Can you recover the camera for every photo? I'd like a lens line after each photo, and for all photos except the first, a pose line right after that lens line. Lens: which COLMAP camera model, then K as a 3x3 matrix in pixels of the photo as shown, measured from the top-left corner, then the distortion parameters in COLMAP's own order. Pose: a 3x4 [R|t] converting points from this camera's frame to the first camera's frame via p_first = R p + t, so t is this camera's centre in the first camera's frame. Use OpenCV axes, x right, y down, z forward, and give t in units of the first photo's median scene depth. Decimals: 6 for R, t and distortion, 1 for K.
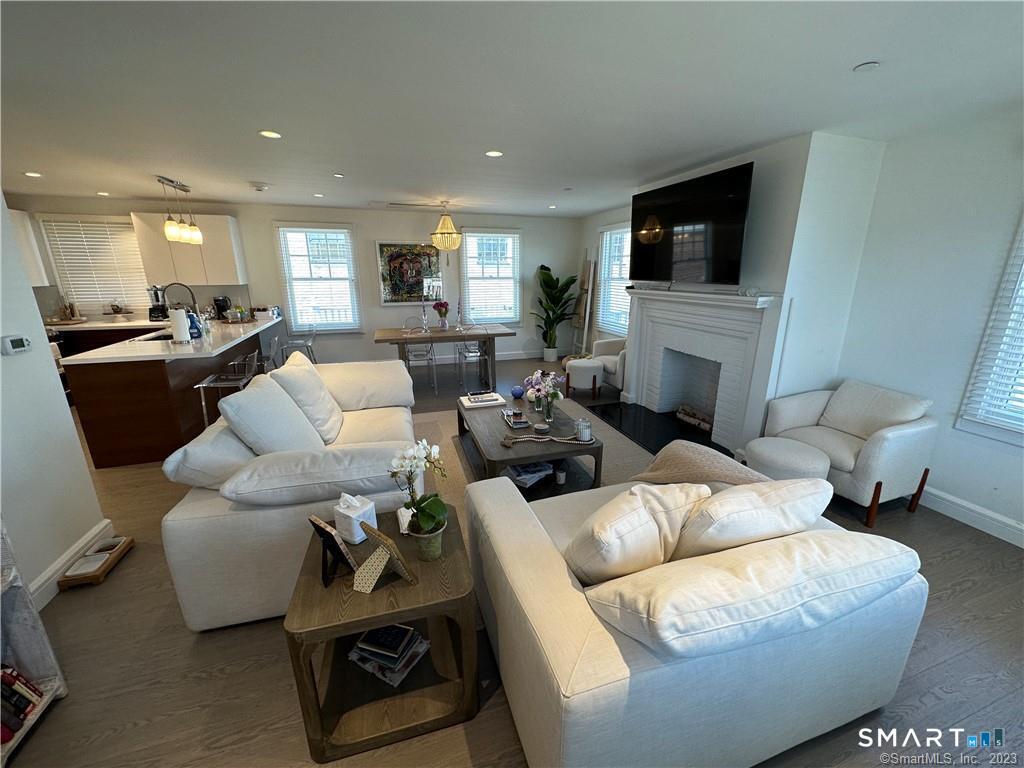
lens RADIAL K [[411.7, 0, 512.0], [0, 411.7, 384.0], [0, 0, 1]] dist [-0.000075, -0.000031]
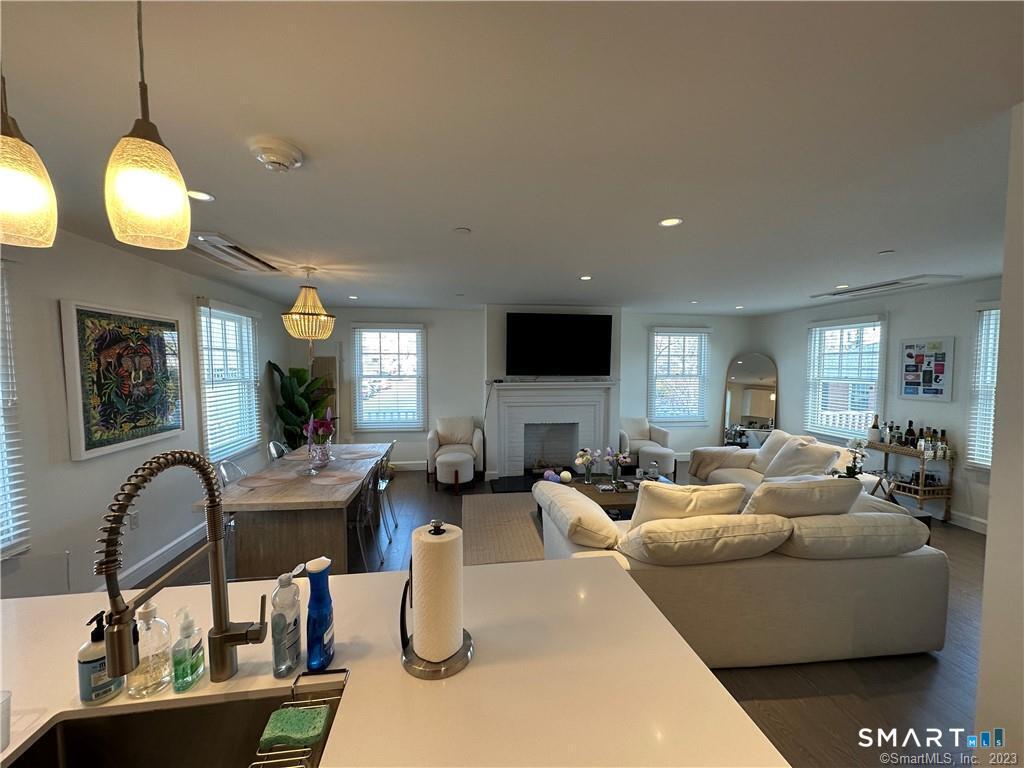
lens RADIAL K [[411.7, 0, 512.0], [0, 411.7, 384.0], [0, 0, 1]] dist [-0.000075, -0.000031]
pose [[0.162341, -0.046672, 0.985630, -0.691063], [0.268293, 0.963336, 0.001427, -0.165157], [-0.949560, 0.264206, 0.168910, 0.579915]]
